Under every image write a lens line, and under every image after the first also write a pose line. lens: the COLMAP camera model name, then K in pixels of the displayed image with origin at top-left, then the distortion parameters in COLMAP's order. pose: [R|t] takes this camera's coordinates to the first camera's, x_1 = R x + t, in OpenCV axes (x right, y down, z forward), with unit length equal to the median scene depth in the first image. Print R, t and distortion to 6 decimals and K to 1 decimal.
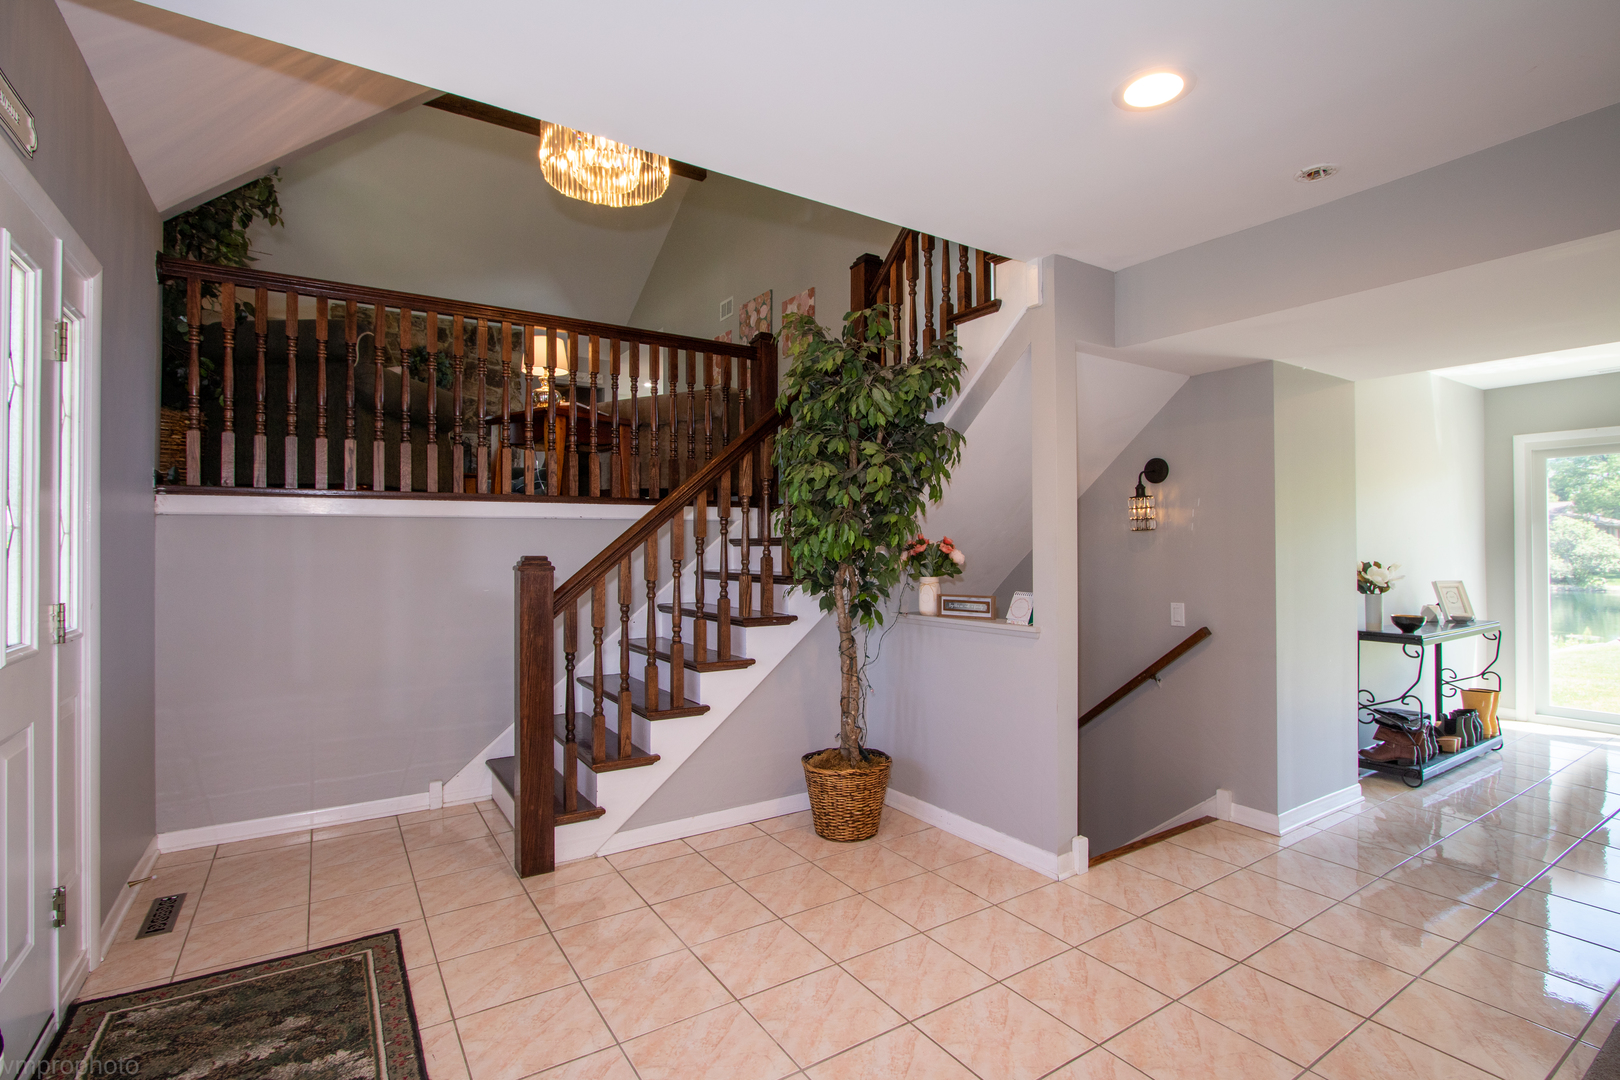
lens RADIAL K [[748.0, 0, 815.0], [0, 748.0, 546.7], [0, 0, 1]] dist [-0.017907, 0.003362]
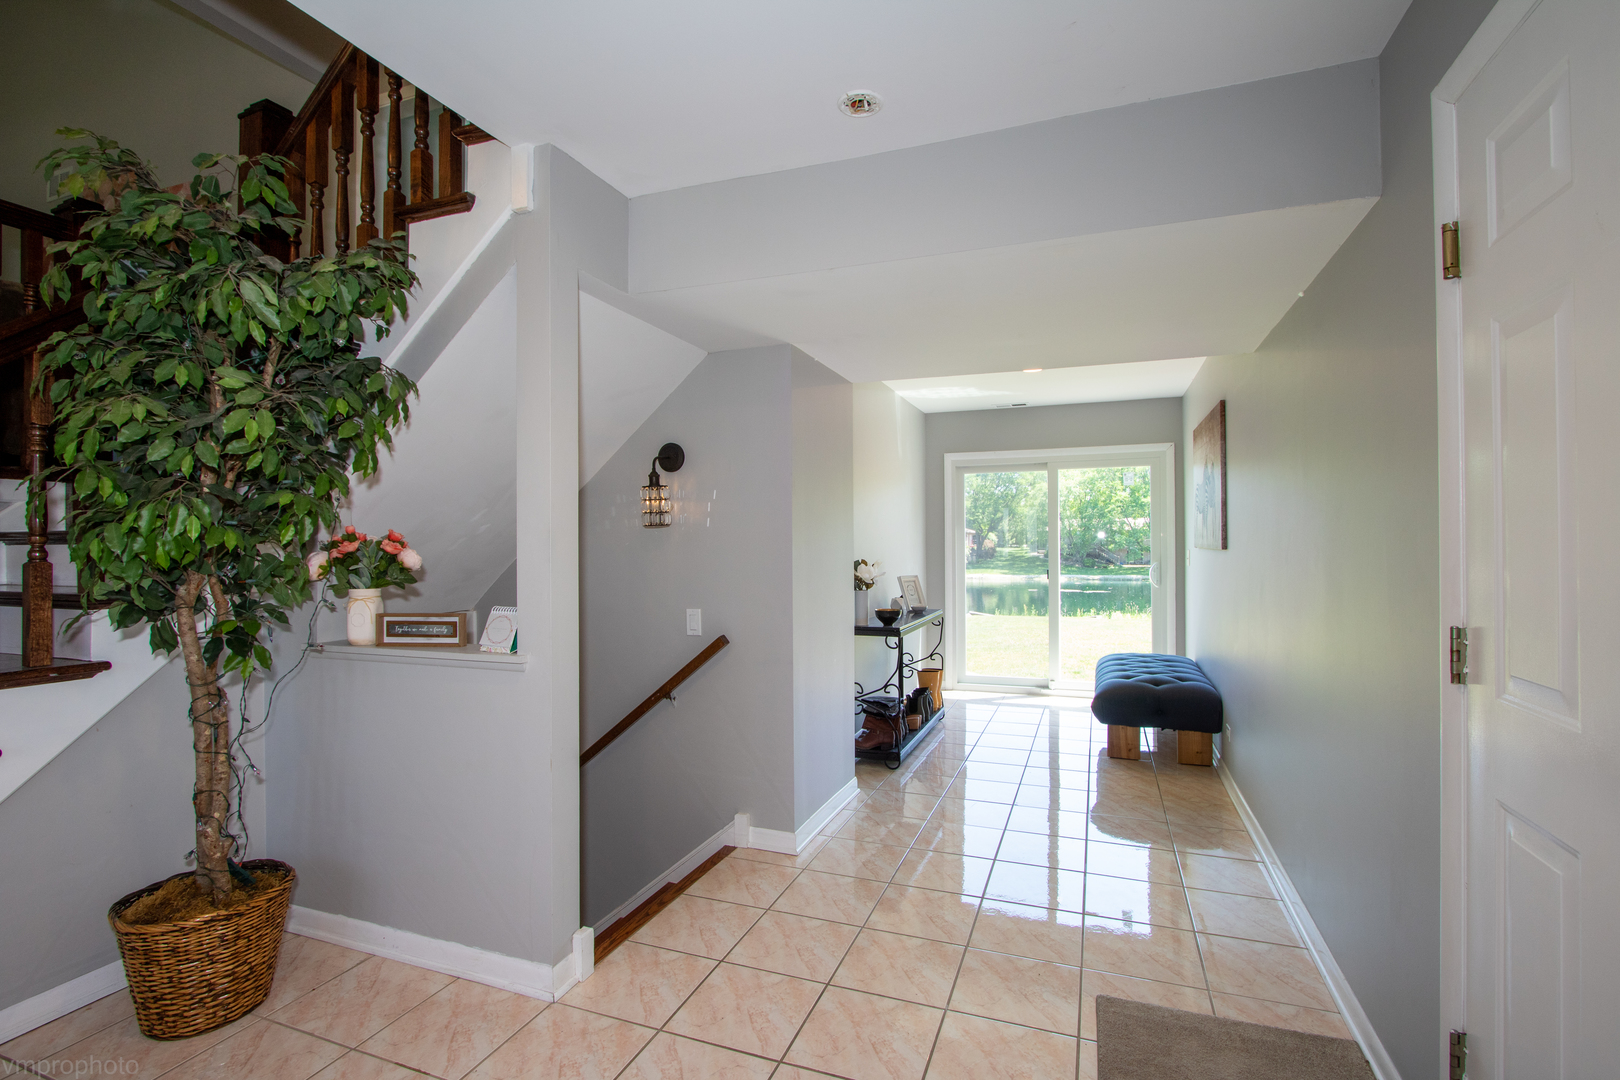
lens RADIAL K [[748.0, 0, 821.8], [0, 748.0, 535.3], [0, 0, 1]] dist [-0.017907, 0.003362]
pose [[0.799640, 0.008268, 0.600423, 0.081236], [0.001651, 0.999871, -0.015967, 0.003096], [-0.600478, 0.013759, 0.799523, 0.213967]]
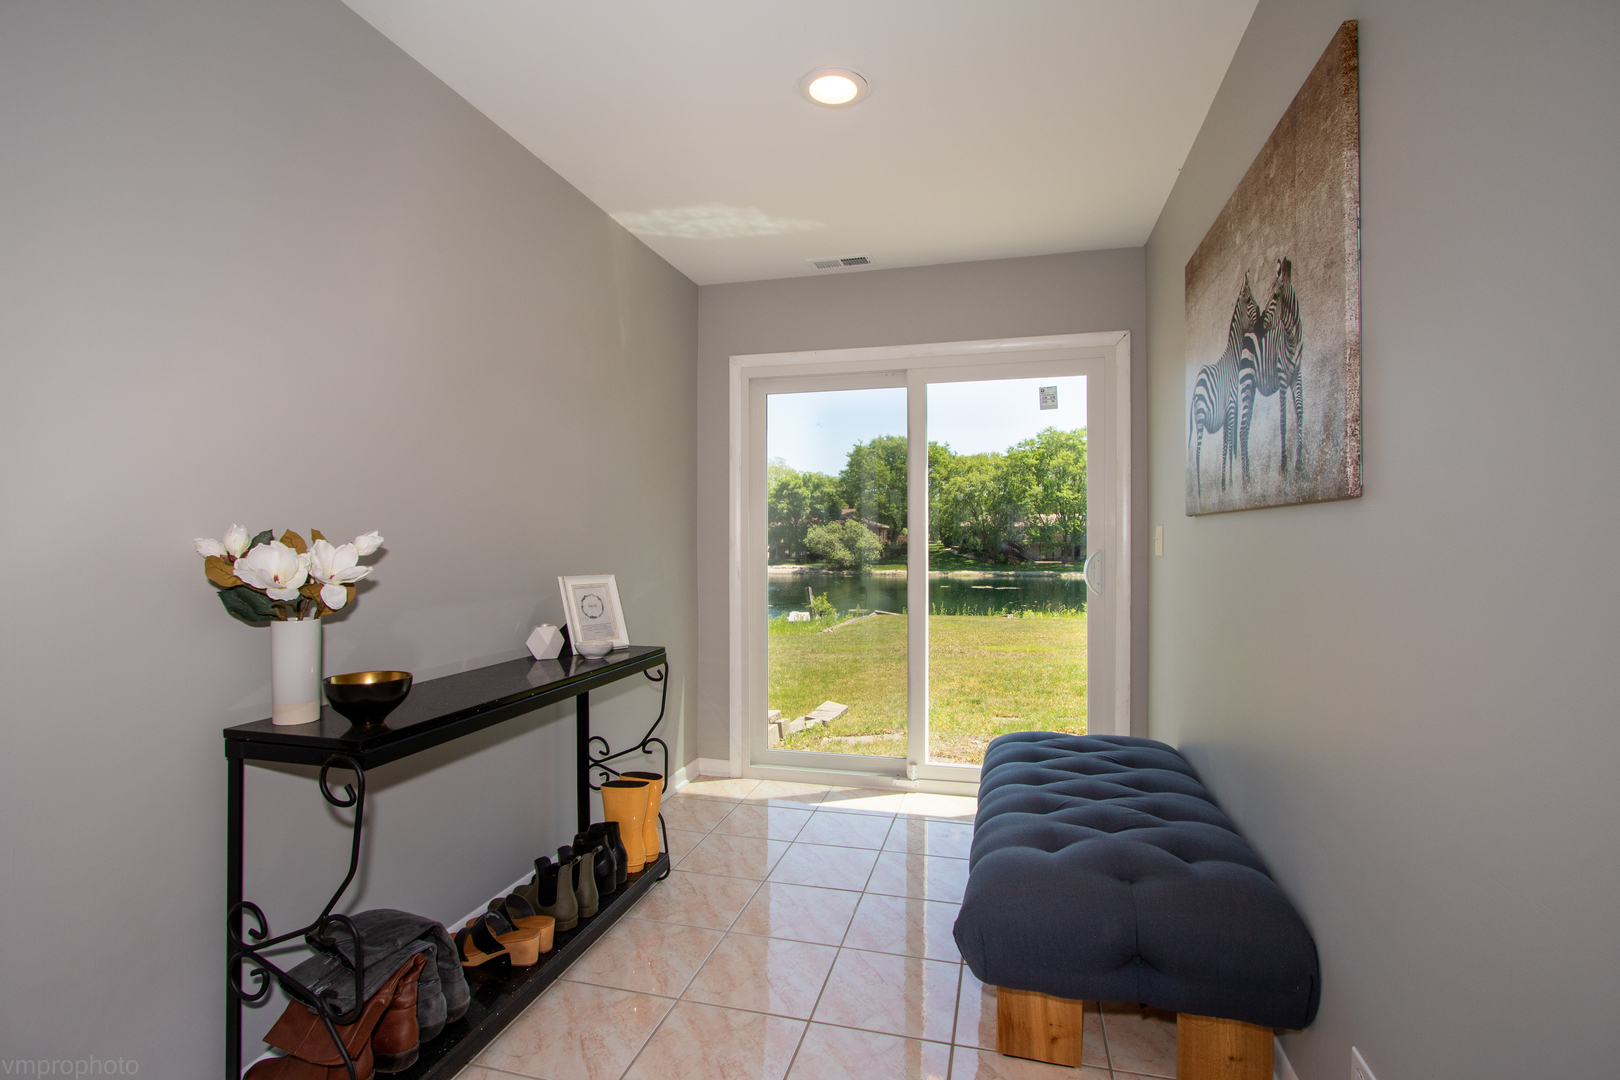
lens RADIAL K [[748.0, 0, 818.9], [0, 748.0, 537.5], [0, 0, 1]] dist [-0.017907, 0.003362]
pose [[0.734641, 0.007299, 0.678417, 0.817301], [-0.003108, 0.999968, -0.007394, 0.030375], [-0.678449, 0.003323, 0.734640, 0.661666]]
